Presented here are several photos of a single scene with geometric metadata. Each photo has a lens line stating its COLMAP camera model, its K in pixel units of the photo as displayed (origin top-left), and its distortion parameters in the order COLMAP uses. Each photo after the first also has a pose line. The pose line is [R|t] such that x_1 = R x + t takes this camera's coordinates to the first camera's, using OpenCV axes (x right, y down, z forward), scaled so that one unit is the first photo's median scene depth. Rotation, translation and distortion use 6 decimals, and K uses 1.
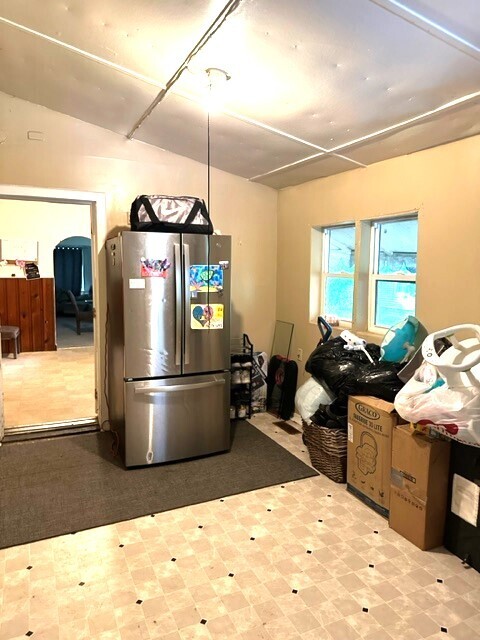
lens RADIAL K [[455.0, 0, 240.5], [0, 455.0, 317.1], [0, 0, 1]] dist [-0.011596, -0.008153]
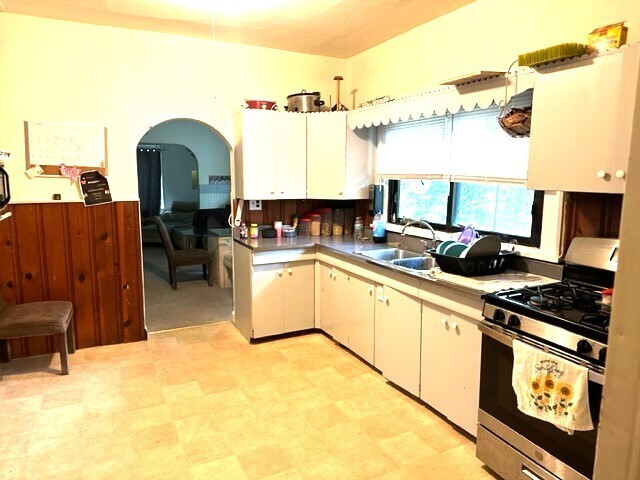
lens RADIAL K [[455.0, 0, 321.0], [0, 455.0, 240.0], [0, 0, 1]] dist [-0.011596, -0.008153]
pose [[0.999198, -0.011081, 0.038488, -0.232416], [0.009682, 0.999292, 0.036345, -0.059983], [-0.038864, -0.035943, 0.998598, 0.493020]]
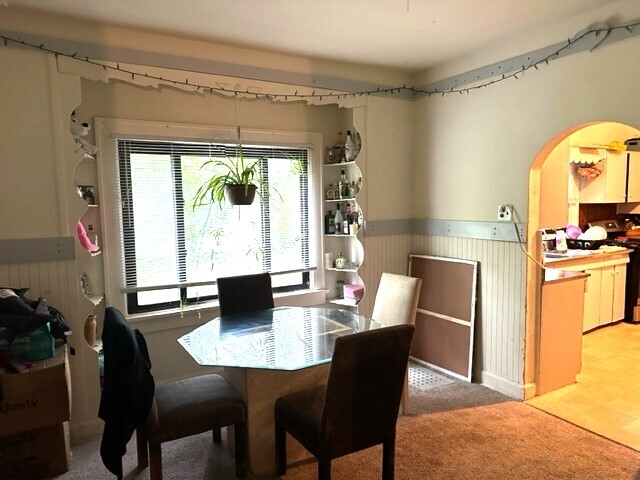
lens RADIAL K [[455.0, 0, 321.5], [0, 455.0, 240.9], [0, 0, 1]] dist [-0.011596, -0.008153]
pose [[-0.114867, -0.091489, 0.989159, -0.708815], [0.128690, 0.985988, 0.106140, -0.150824], [-0.985010, 0.139487, -0.101484, 1.288511]]
